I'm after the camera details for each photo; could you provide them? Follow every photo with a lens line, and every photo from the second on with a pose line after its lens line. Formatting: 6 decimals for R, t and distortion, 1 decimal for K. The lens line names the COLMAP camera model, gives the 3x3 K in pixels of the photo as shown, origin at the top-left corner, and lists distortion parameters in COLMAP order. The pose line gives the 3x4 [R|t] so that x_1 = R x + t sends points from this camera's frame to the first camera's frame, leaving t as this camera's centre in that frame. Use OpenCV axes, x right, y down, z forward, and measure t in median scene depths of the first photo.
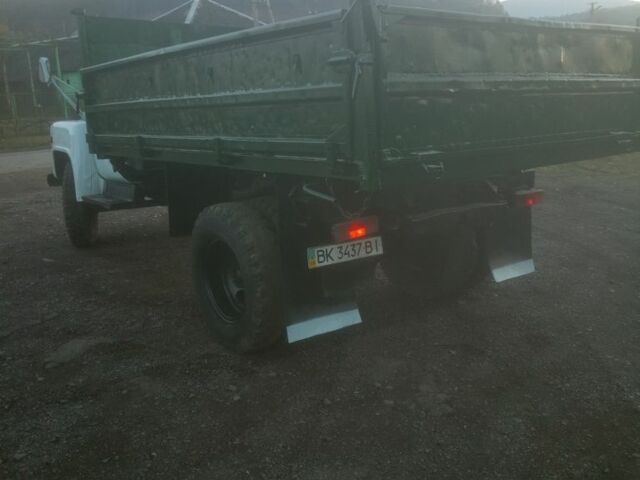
lens RADIAL K [[632.3, 0, 328.8], [0, 632.3, 239.9], [0, 0, 1]] dist [0.112056, -0.285555]
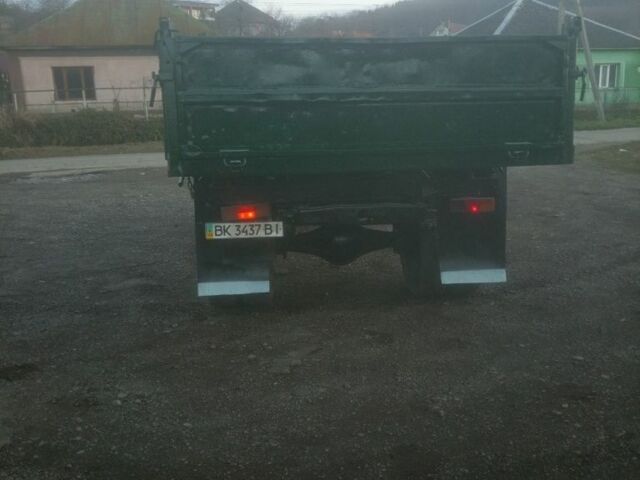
lens RADIAL K [[632.3, 0, 328.8], [0, 632.3, 239.9], [0, 0, 1]] dist [0.112056, -0.285555]
pose [[0.864295, 0.113364, -0.490043, 0.772572], [-0.113955, 0.993070, 0.028747, -0.016533], [0.489906, 0.030998, 0.871224, 0.009114]]
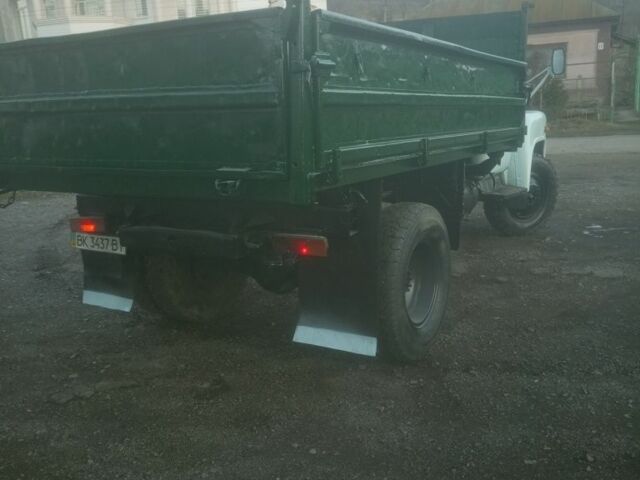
lens RADIAL K [[632.3, 0, 328.8], [0, 632.3, 239.9], [0, 0, 1]] dist [0.112056, -0.285555]
pose [[0.388654, 0.206961, -0.897839, 1.242362], [-0.170801, 0.973740, 0.150521, -0.235506], [0.905414, 0.094851, 0.413797, 0.897127]]
